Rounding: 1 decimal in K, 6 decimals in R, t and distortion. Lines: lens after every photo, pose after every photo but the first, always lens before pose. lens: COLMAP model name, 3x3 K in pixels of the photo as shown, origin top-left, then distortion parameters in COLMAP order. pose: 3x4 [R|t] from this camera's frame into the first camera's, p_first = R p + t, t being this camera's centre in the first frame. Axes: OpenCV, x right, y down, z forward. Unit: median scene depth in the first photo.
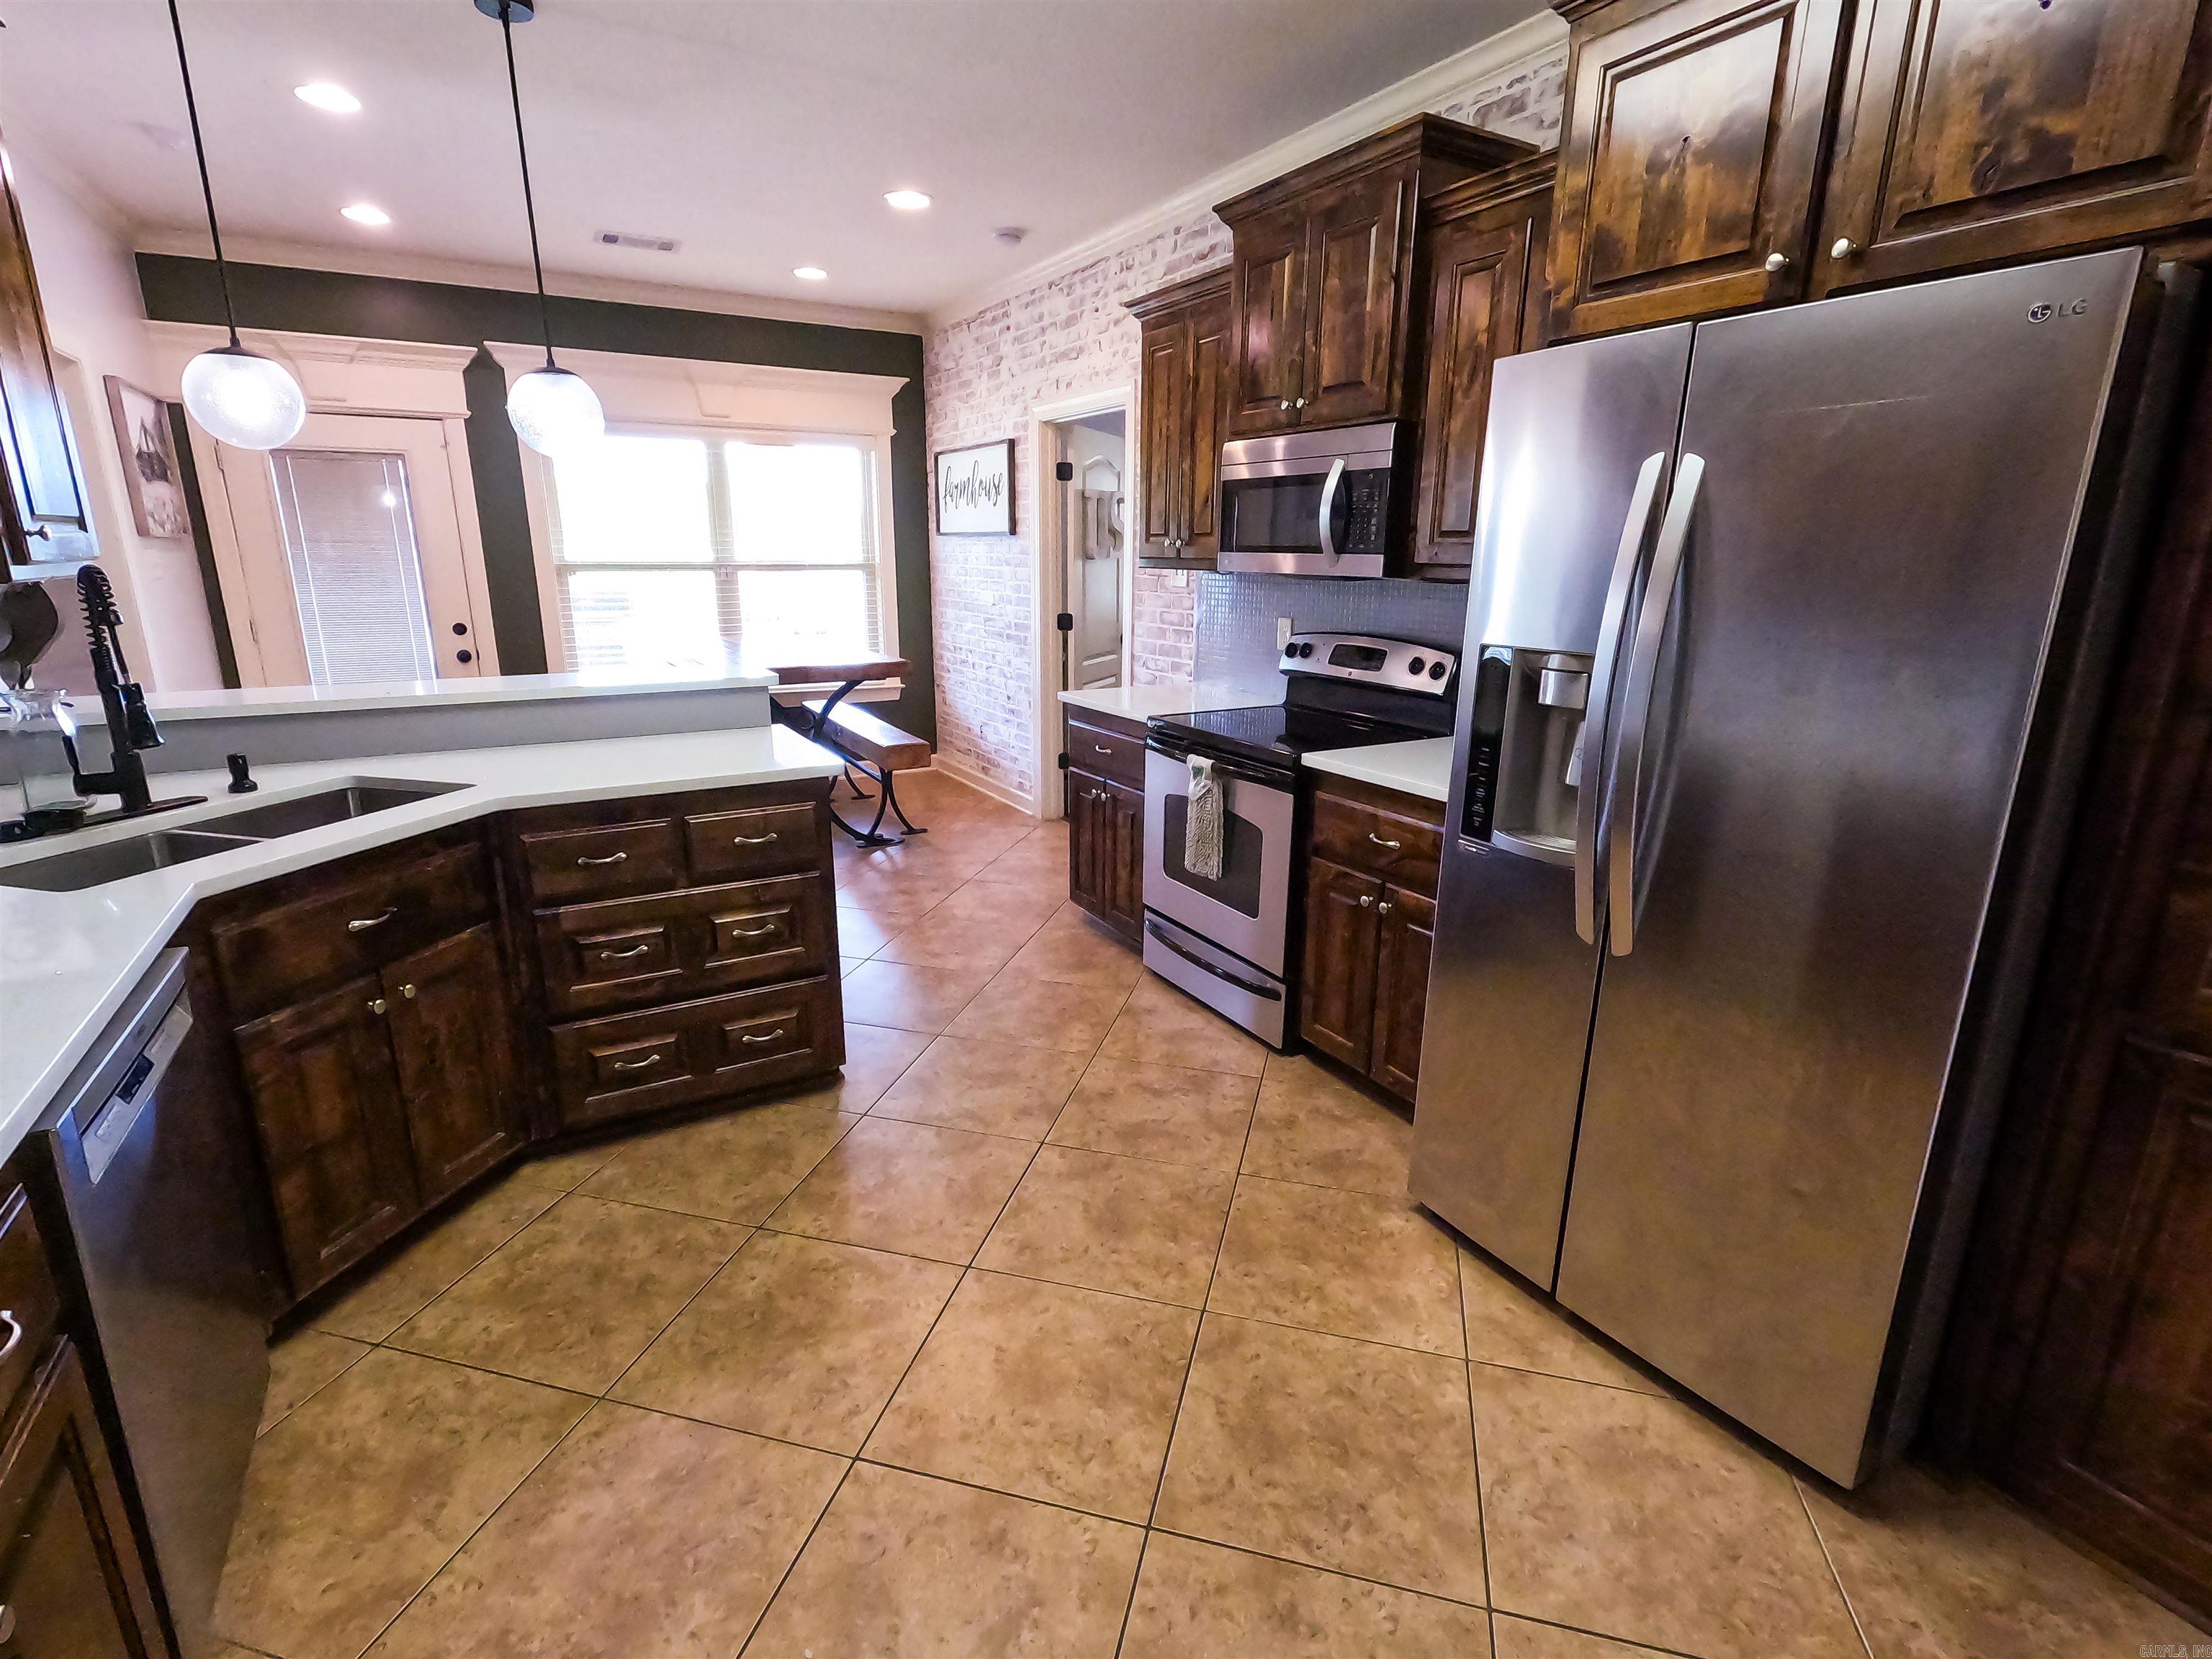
lens RADIAL K [[1059.3, 0, 1108.2], [0, 1059.3, 830.7], [0, 0, 1]] dist [-0.003479, 0.001337]
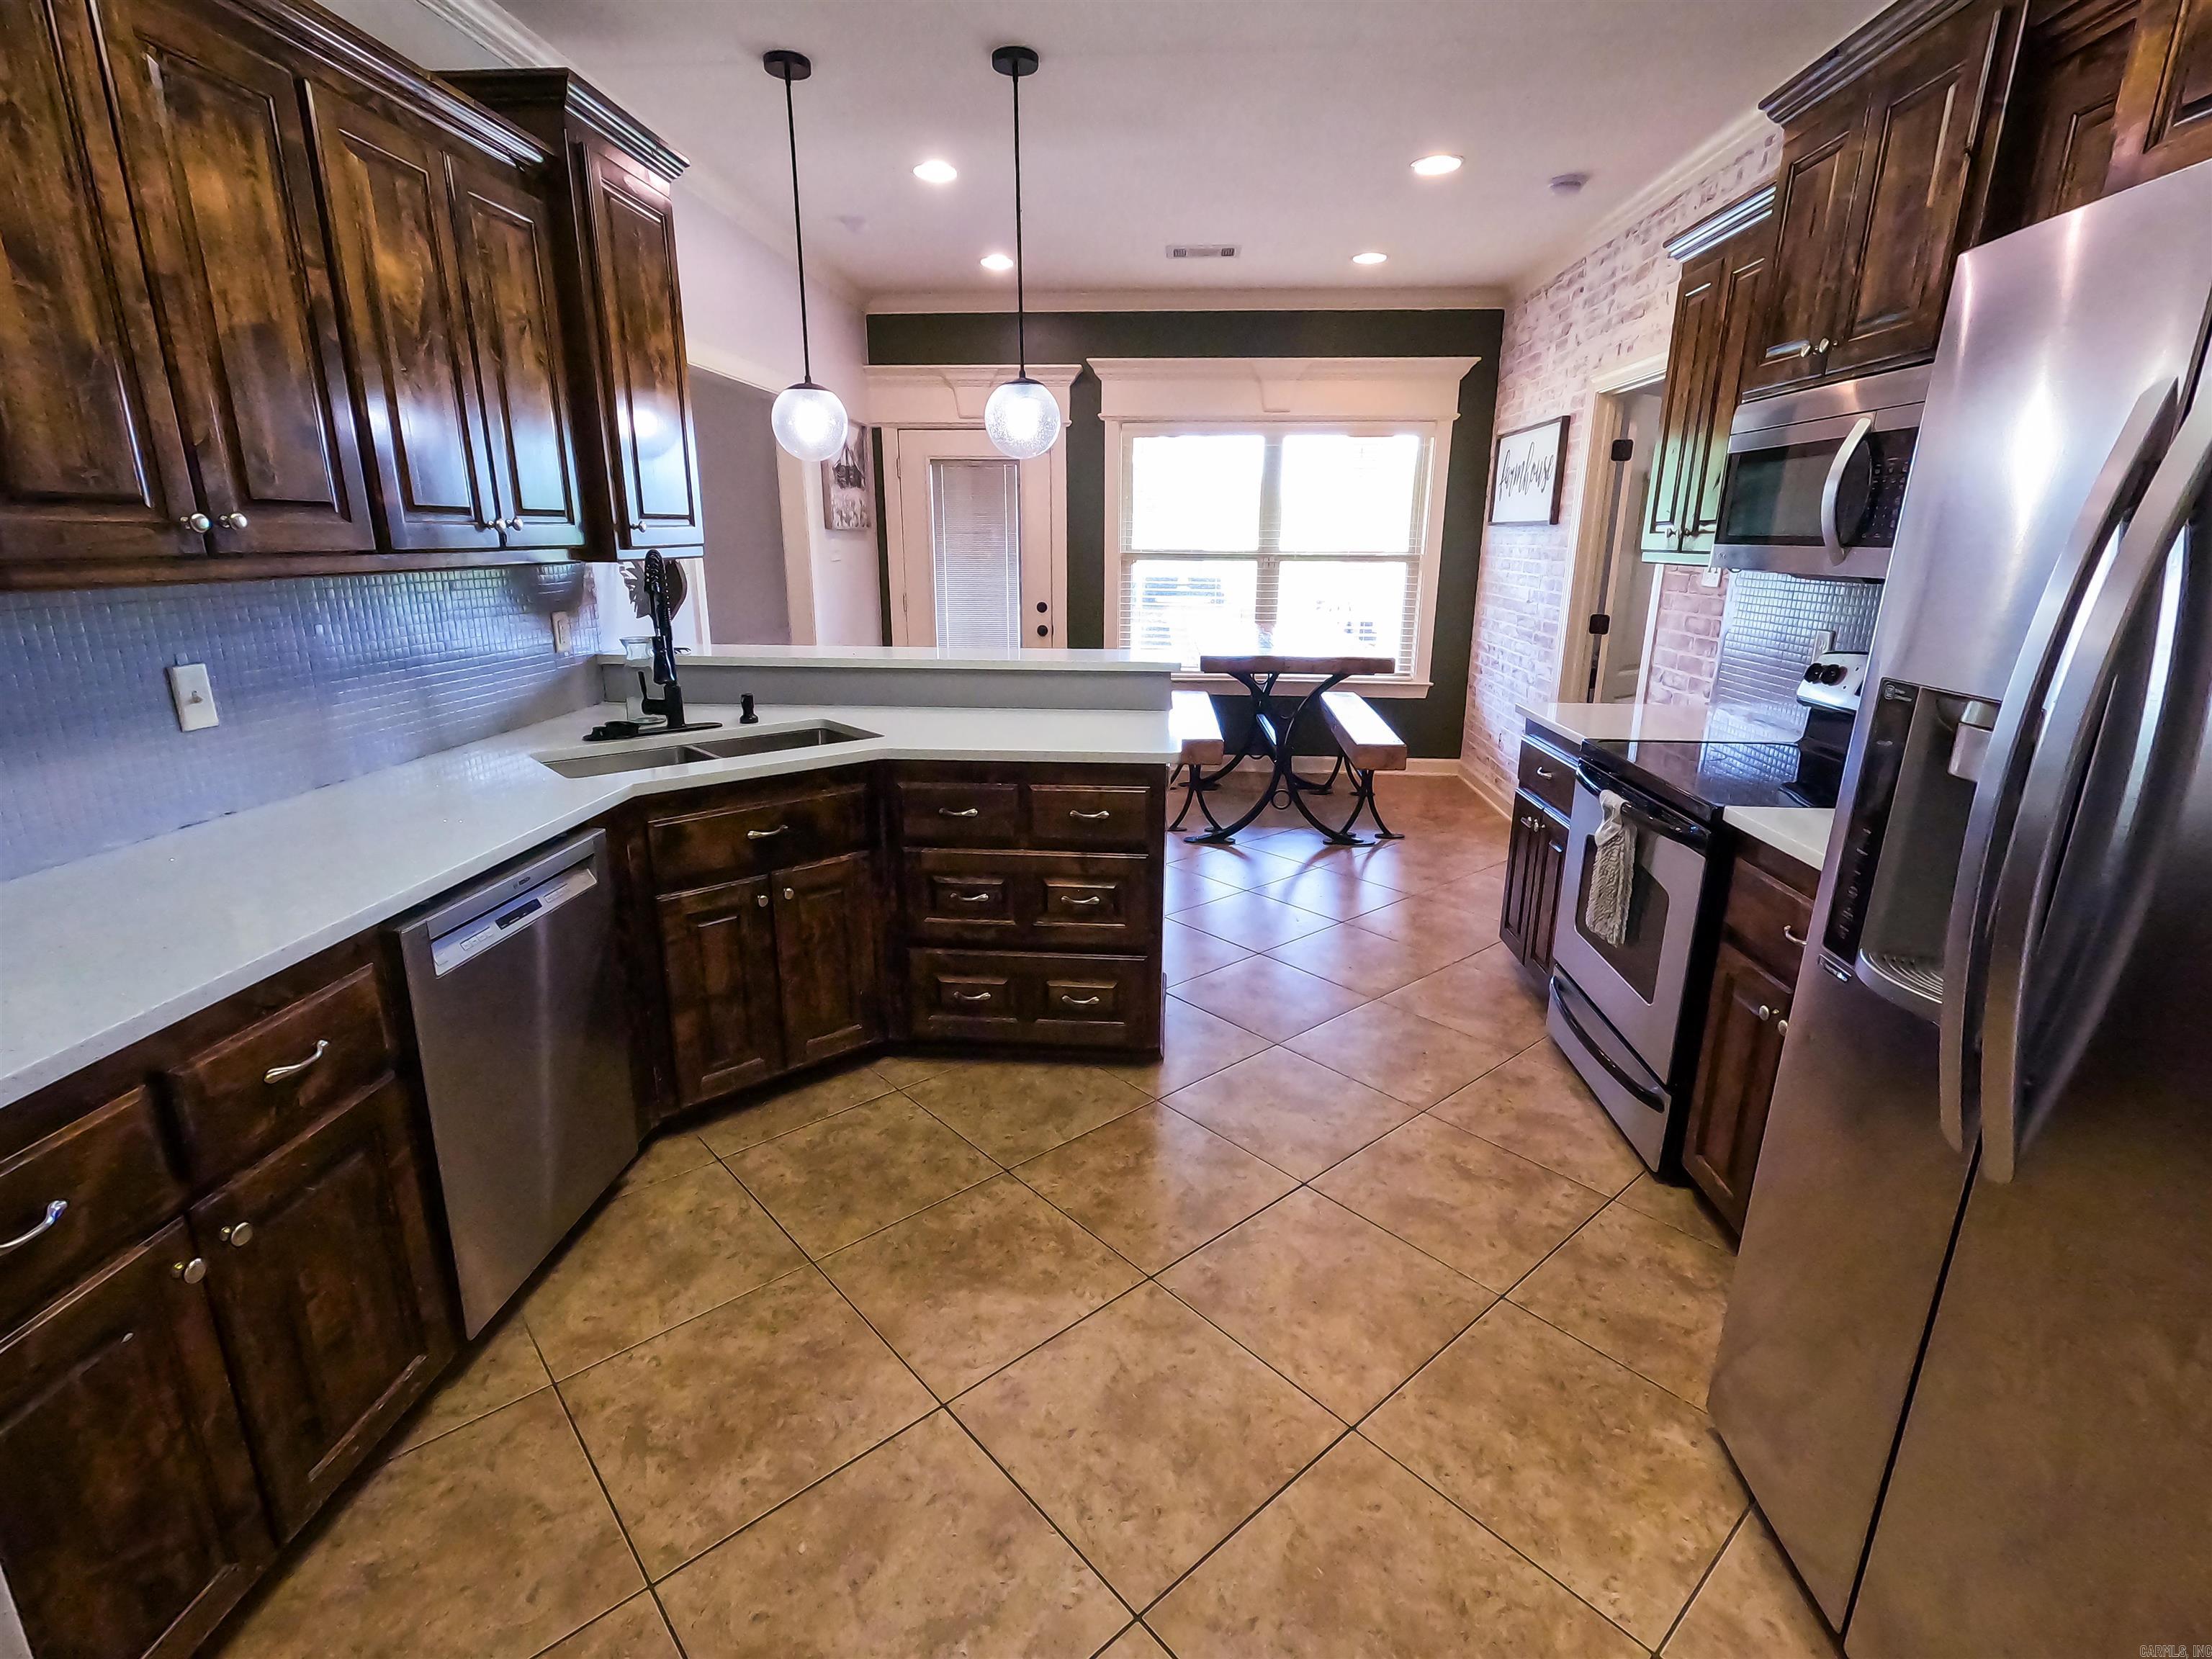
lens RADIAL K [[1059.3, 0, 1099.8], [0, 1059.3, 829.6], [0, 0, 1]] dist [-0.003479, 0.001337]
pose [[0.827349, 0.149292, -0.541485, 0.227189], [-0.145606, 0.988081, 0.049948, -0.028550], [0.542488, 0.037519, 0.839225, 0.109750]]
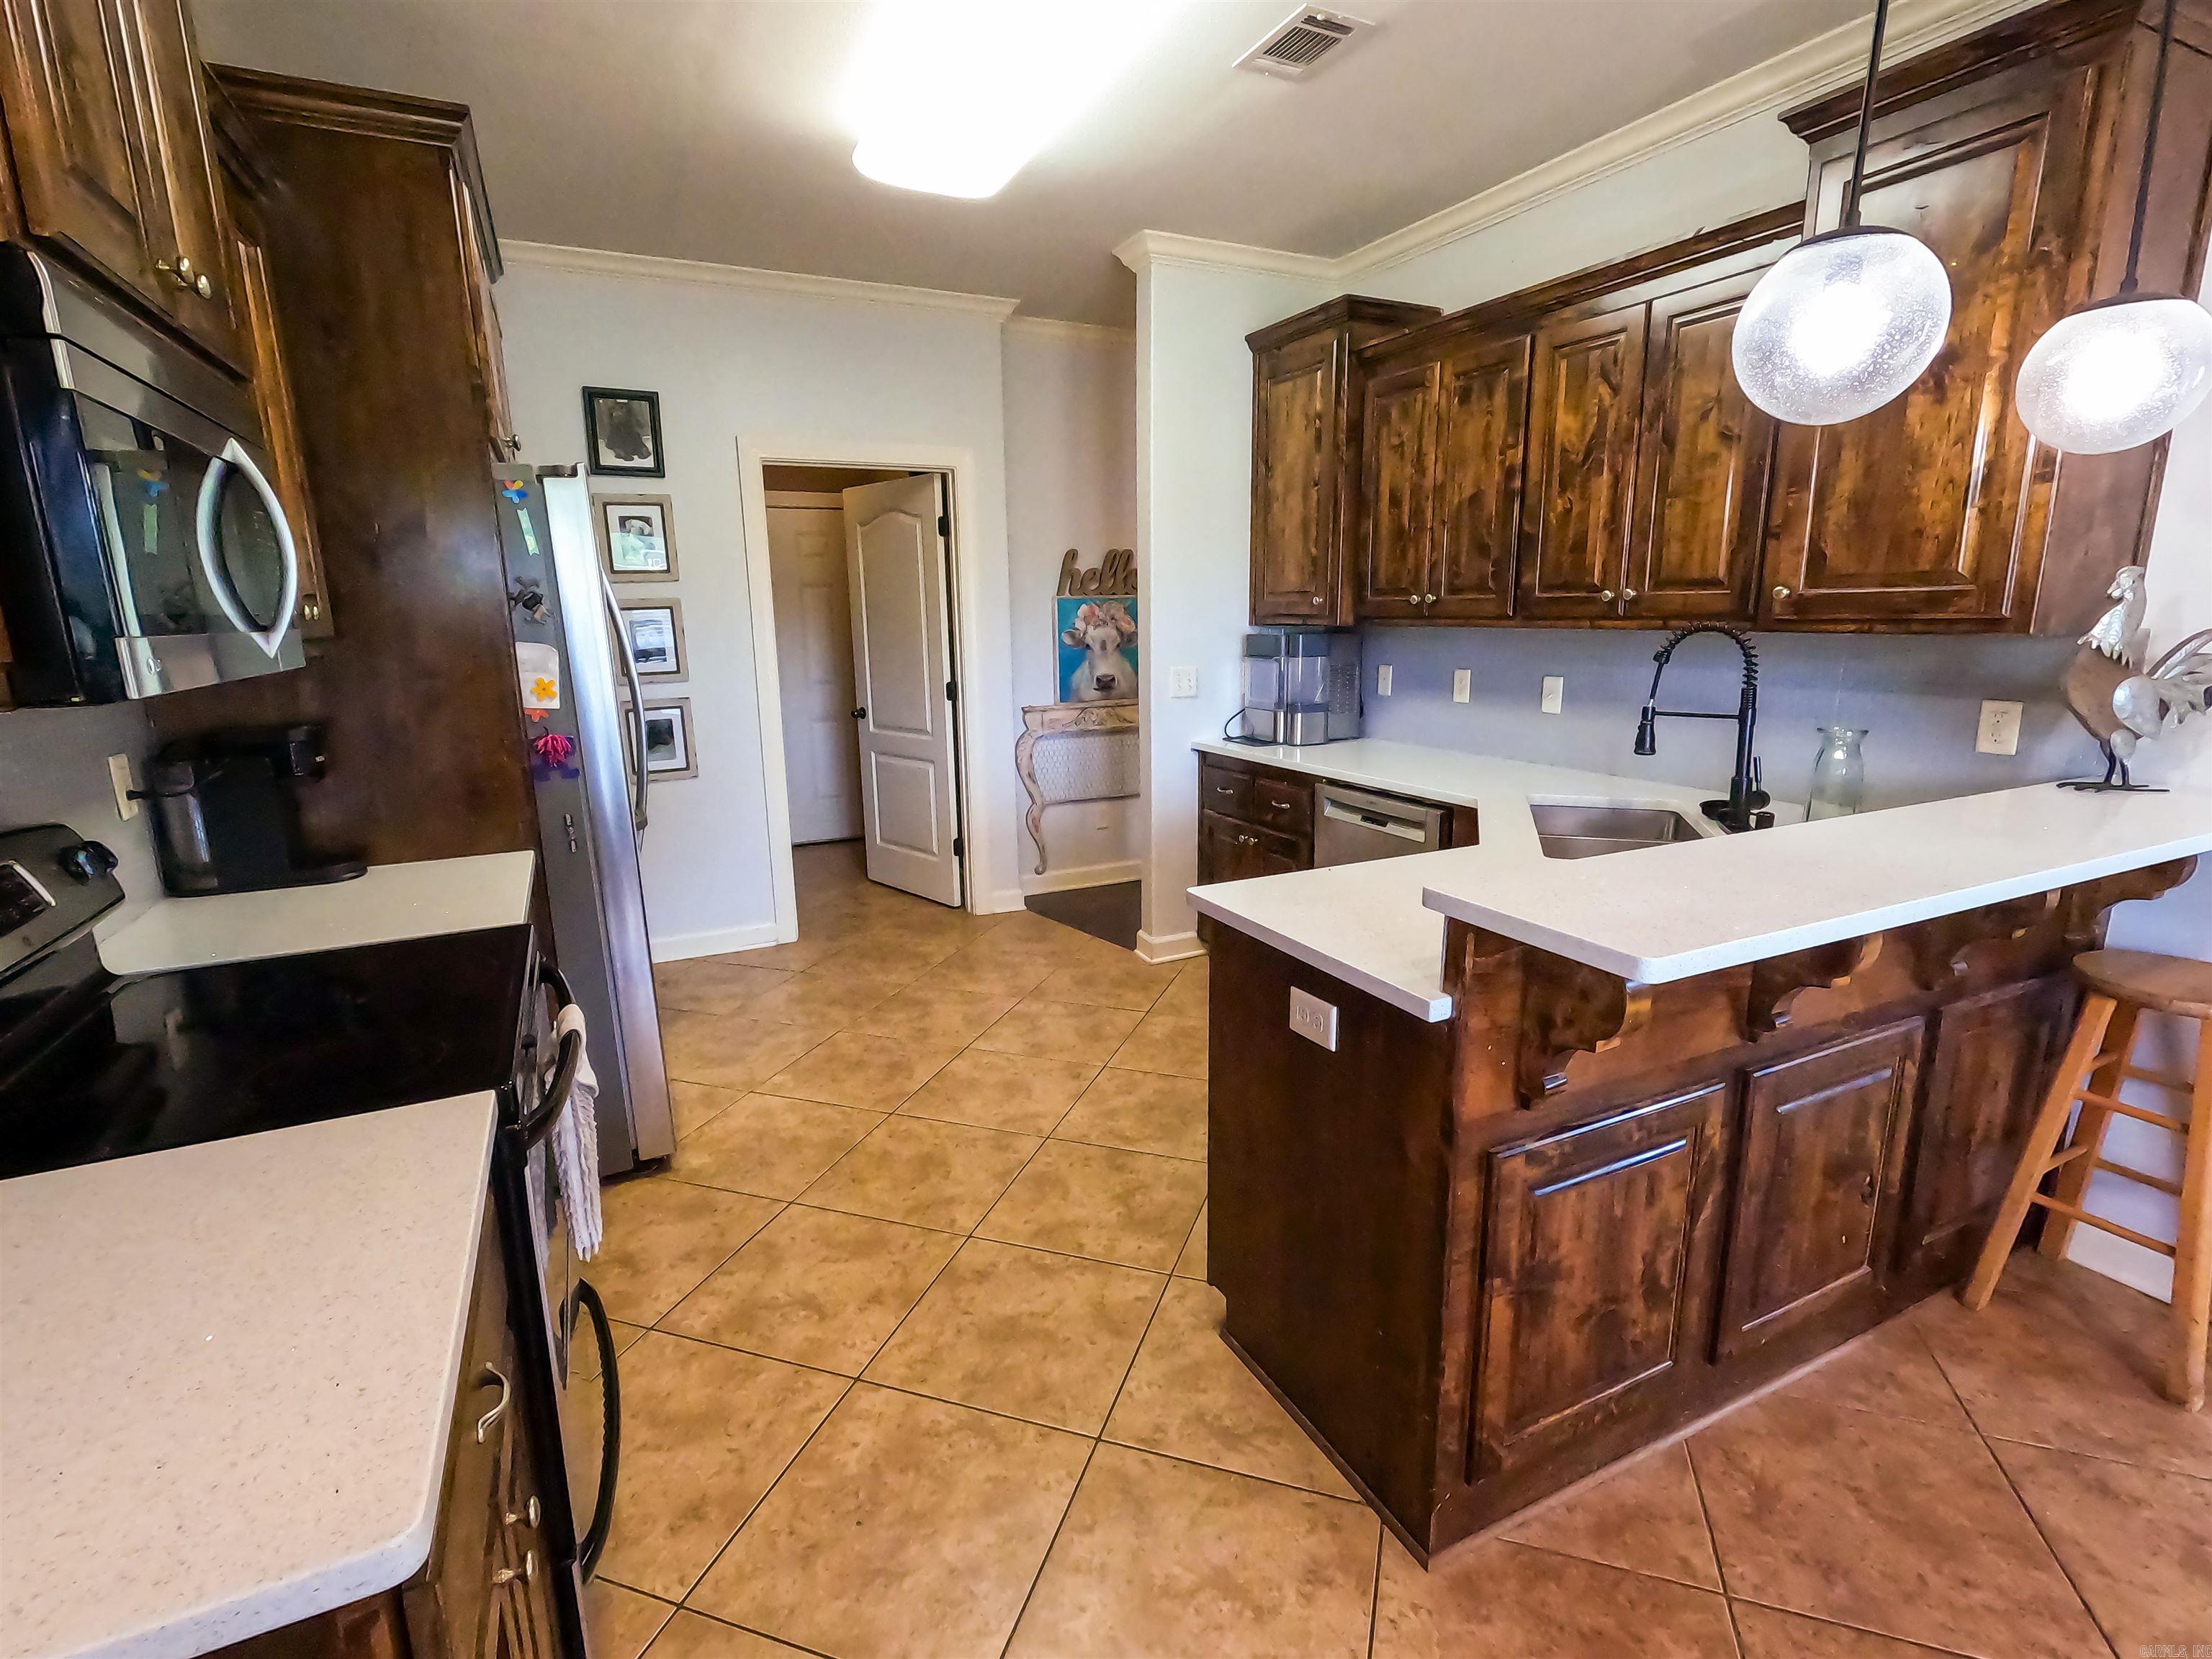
lens RADIAL K [[1059.3, 0, 1109.6], [0, 1059.3, 830.3], [0, 0, 1]] dist [-0.003479, 0.001337]
pose [[-0.997643, -0.007038, 0.068263, -0.230437], [0.024578, 0.892093, 0.451184, -0.415708], [-0.064072, 0.451798, -0.889817, 1.549590]]
